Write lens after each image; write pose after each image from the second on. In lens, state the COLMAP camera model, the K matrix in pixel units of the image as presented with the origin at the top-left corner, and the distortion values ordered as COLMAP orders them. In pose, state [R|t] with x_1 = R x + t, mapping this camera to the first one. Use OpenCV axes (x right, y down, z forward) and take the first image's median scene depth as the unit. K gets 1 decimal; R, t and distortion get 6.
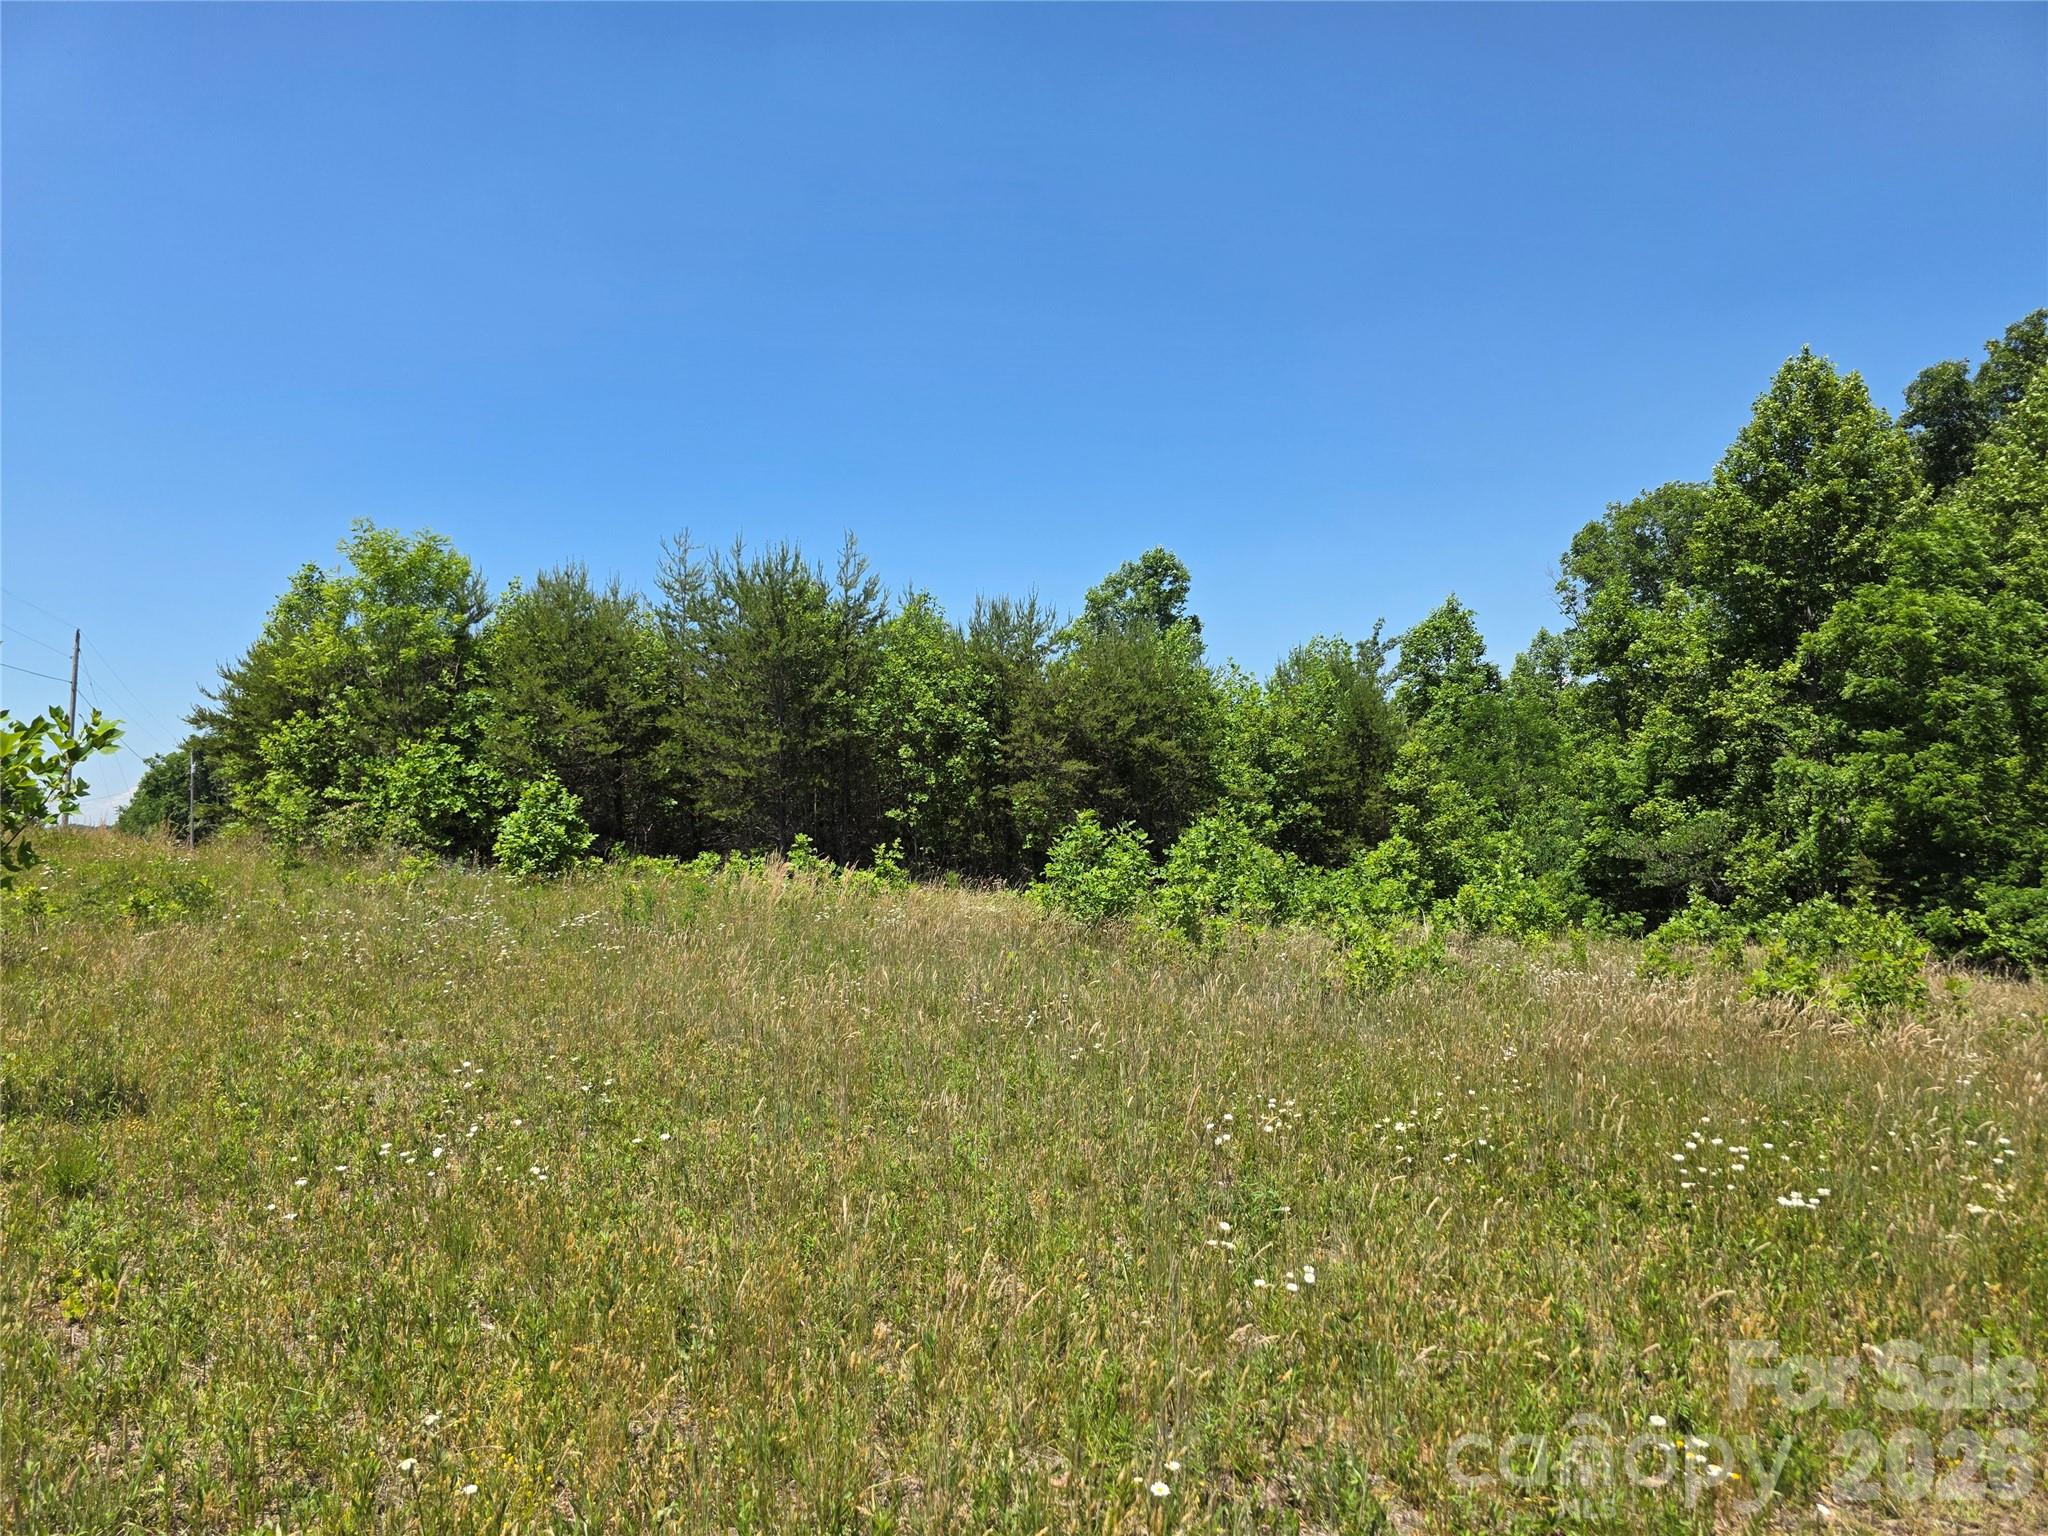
lens RADIAL K [[1325.6, 0, 1024.0], [0, 1325.6, 768.0], [0, 0, 1]] dist [-0.031160, -0.000503]
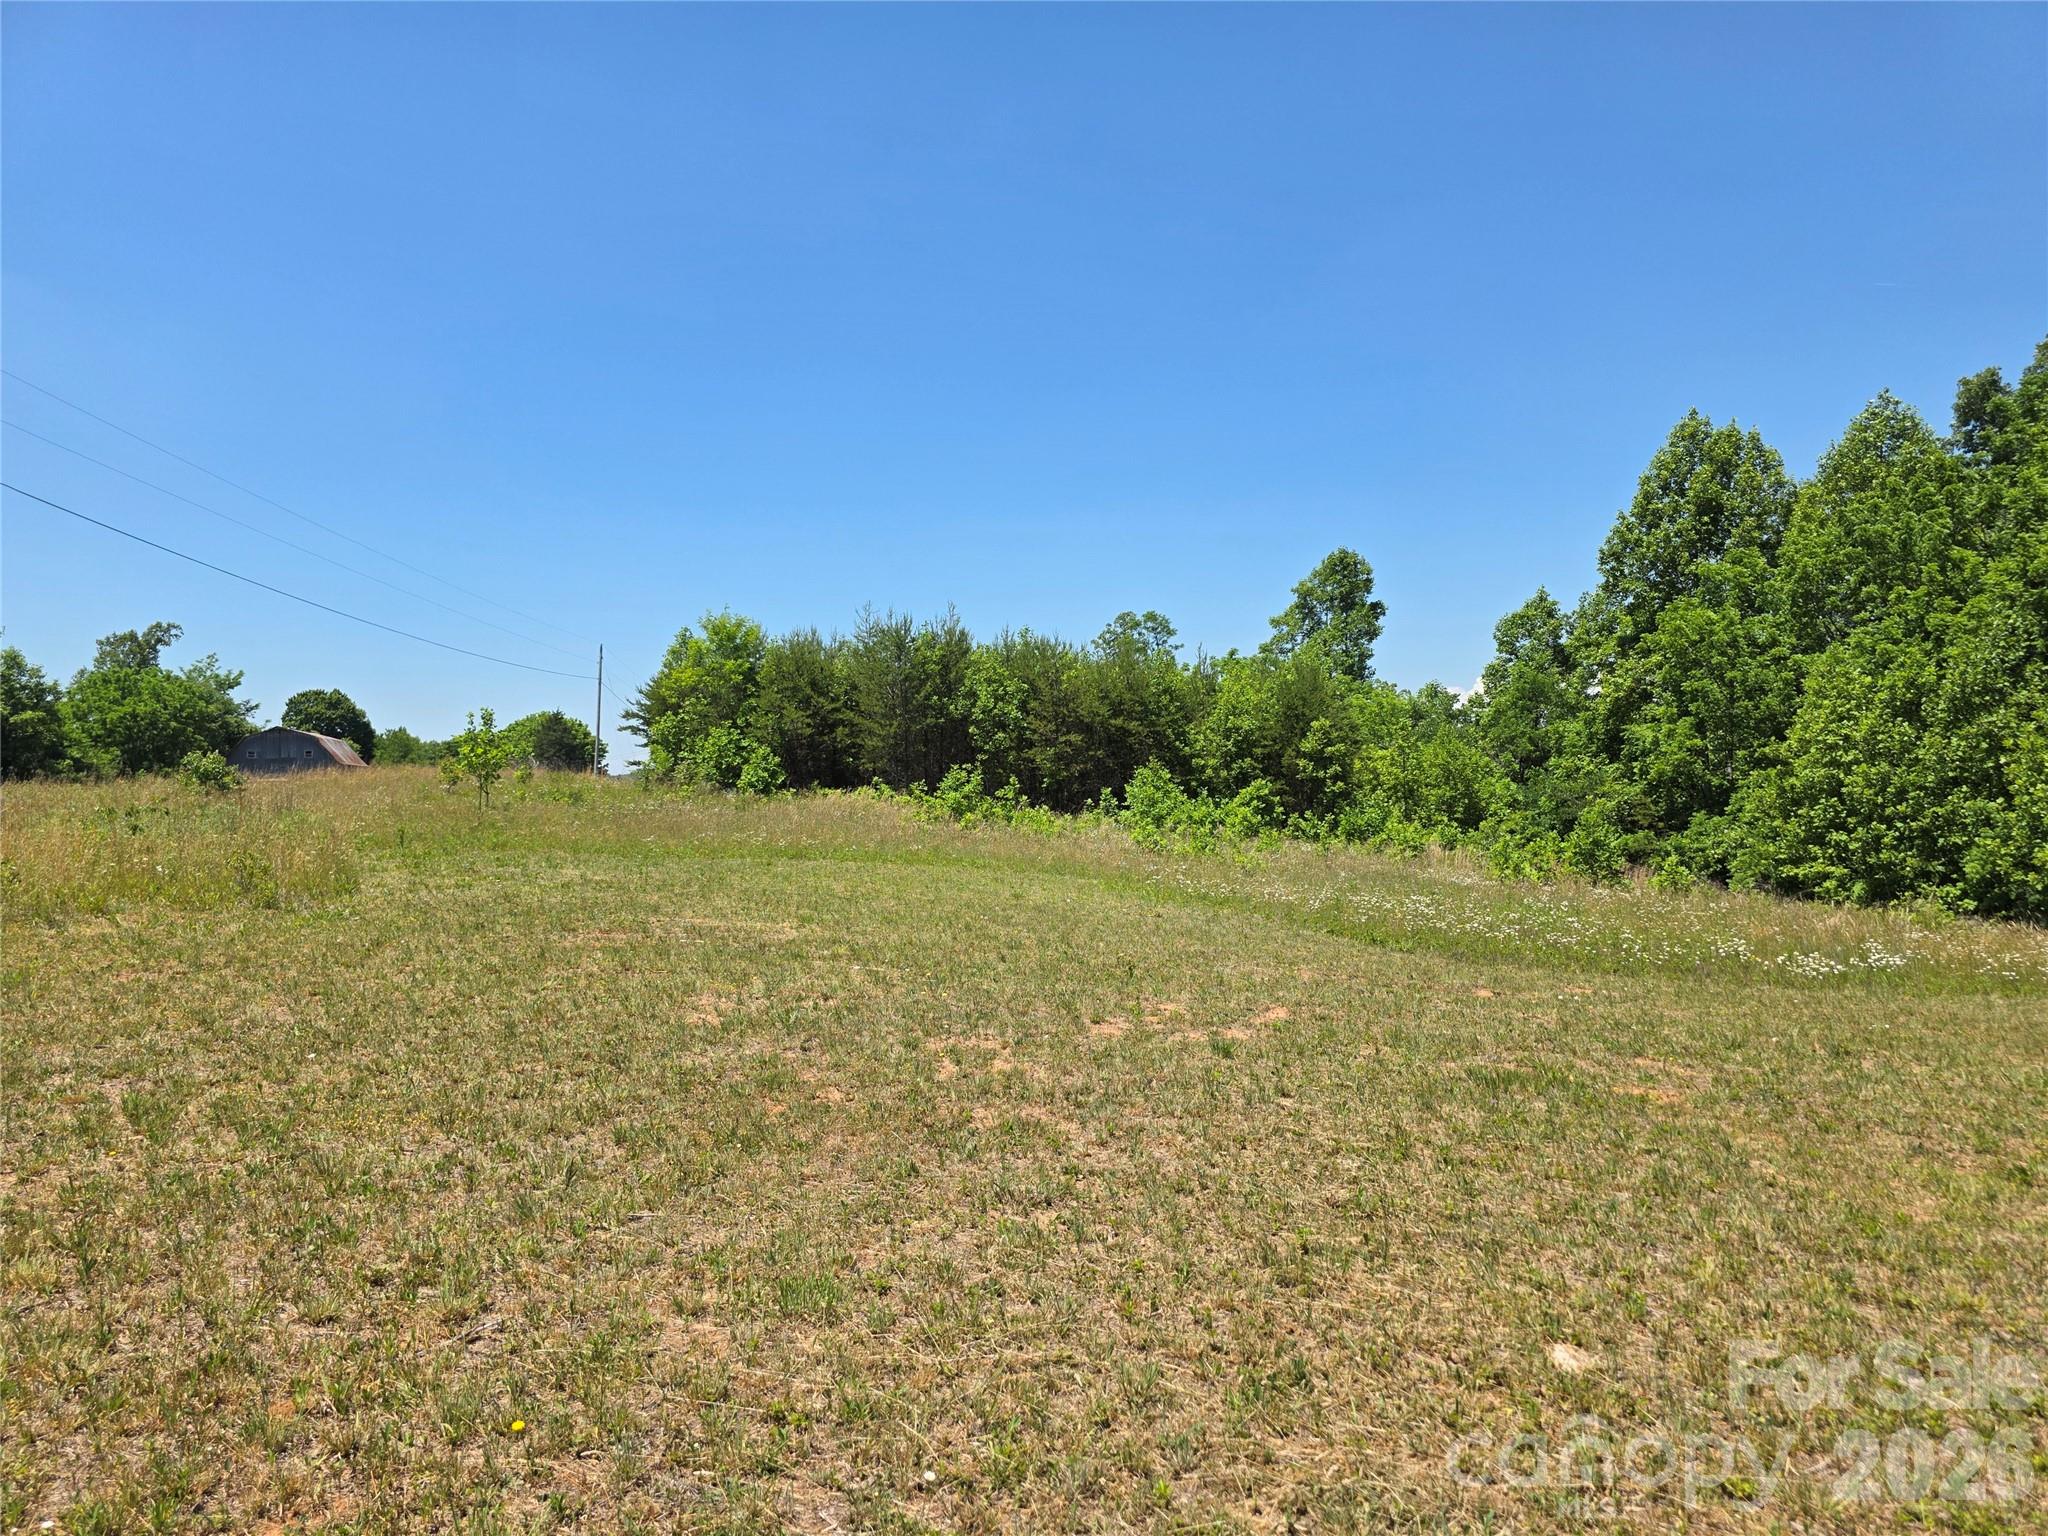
lens RADIAL K [[1325.6, 0, 1024.0], [0, 1325.6, 768.0], [0, 0, 1]] dist [-0.031160, -0.000503]
pose [[0.940089, 0.005135, -0.340891, 0.487528], [0.008510, 0.999222, 0.038520, -0.025336], [0.340823, -0.039113, 0.939313, -0.527555]]
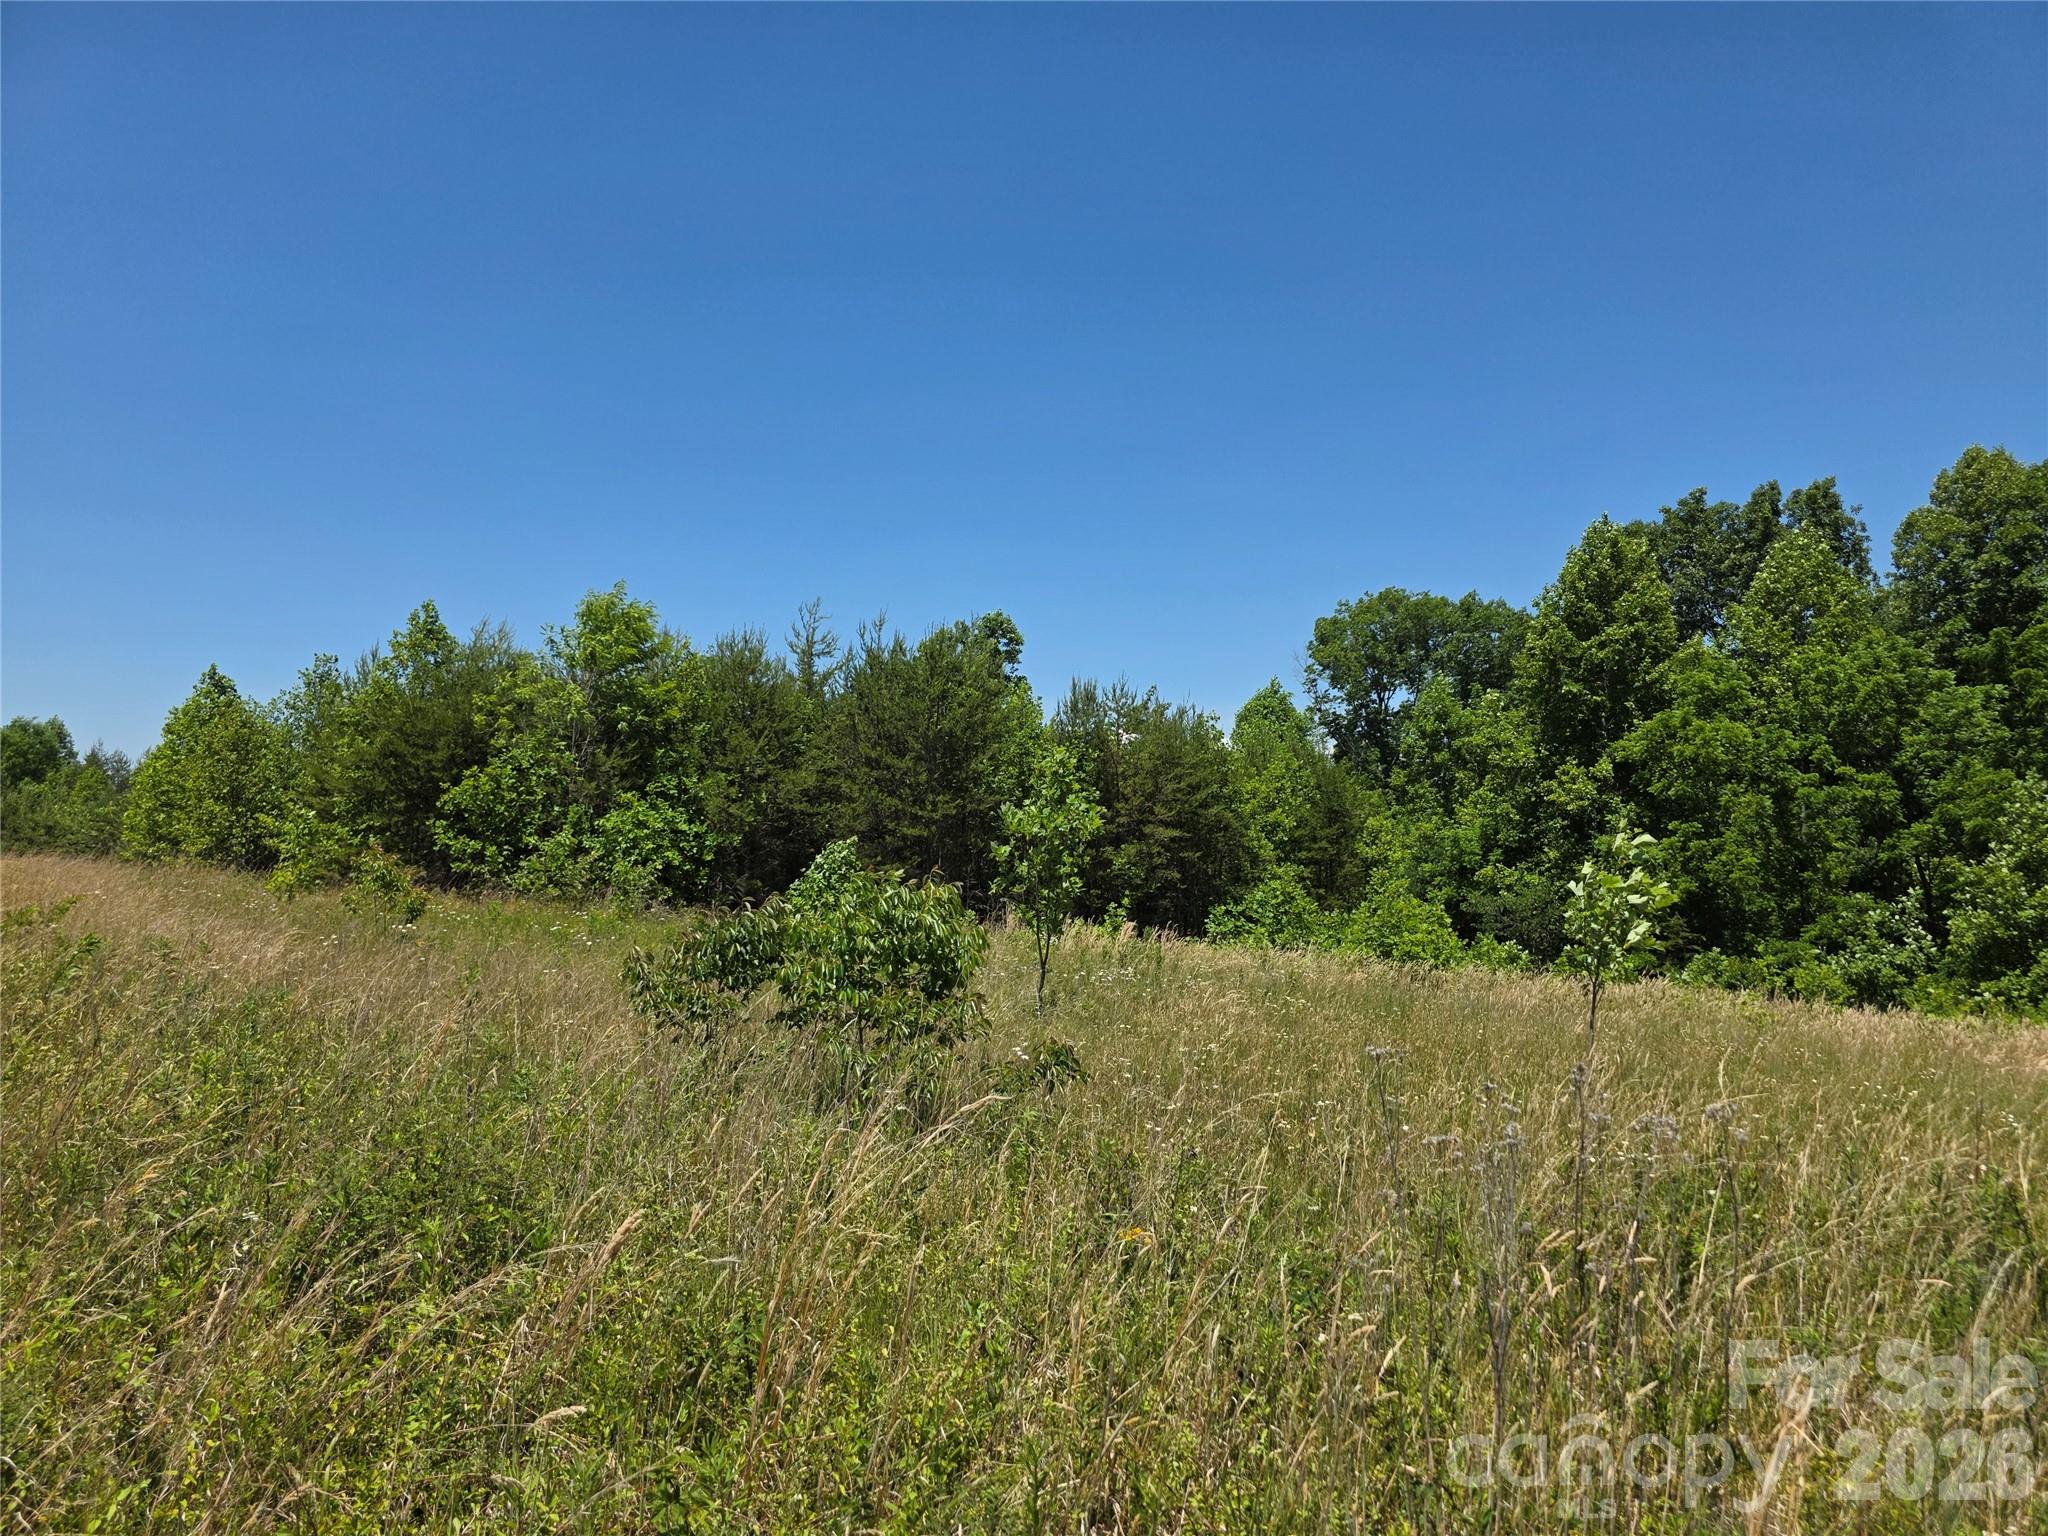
lens RADIAL K [[1307.6, 0, 1024.0], [0, 1307.6, 768.0], [0, 0, 1]] dist [-0.005217, -0.001708]
pose [[0.951395, 0.045947, 0.304527, -0.380202], [-0.039225, 0.998834, -0.028159, -0.018494], [-0.305466, 0.014845, 0.952087, -0.044361]]
